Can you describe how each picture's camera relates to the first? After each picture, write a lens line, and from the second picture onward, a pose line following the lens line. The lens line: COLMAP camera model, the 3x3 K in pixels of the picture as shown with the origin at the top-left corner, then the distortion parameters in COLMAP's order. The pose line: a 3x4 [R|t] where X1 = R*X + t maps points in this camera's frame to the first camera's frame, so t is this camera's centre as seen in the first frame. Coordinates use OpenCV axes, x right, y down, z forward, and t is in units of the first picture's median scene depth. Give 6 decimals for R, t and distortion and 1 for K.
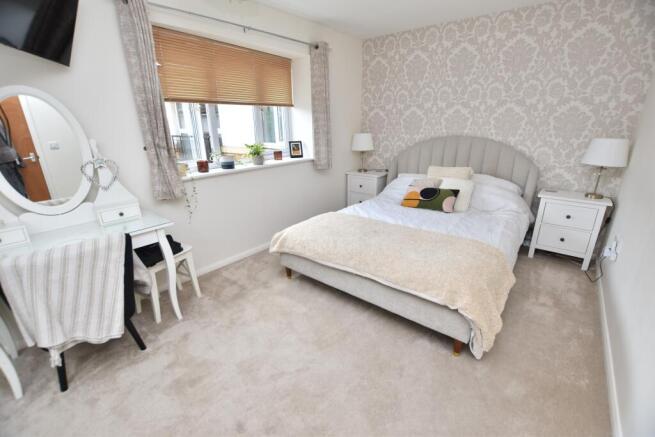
lens RADIAL K [[288.2, 0, 329.3], [0, 288.2, 216.0], [0, 0, 1]] dist [-0.027898, 0.002780]
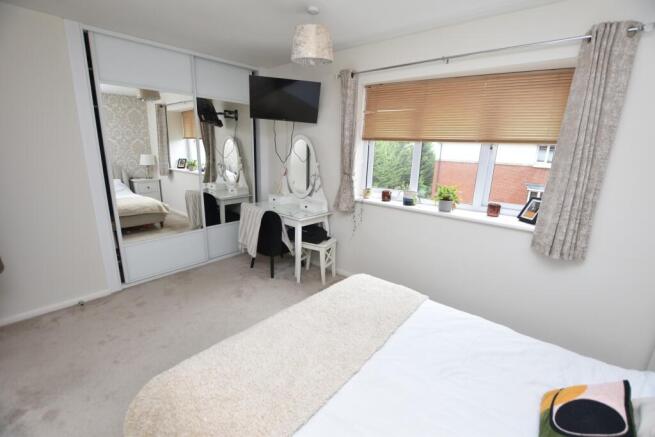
lens RADIAL K [[288.2, 0, 328.6], [0, 288.2, 217.6], [0, 0, 1]] dist [-0.027898, 0.002780]
pose [[-0.036449, 0.224896, -0.973701, 0.695305], [-0.353952, 0.908280, 0.223036, -0.275798], [0.934553, 0.352772, 0.046497, 0.788258]]
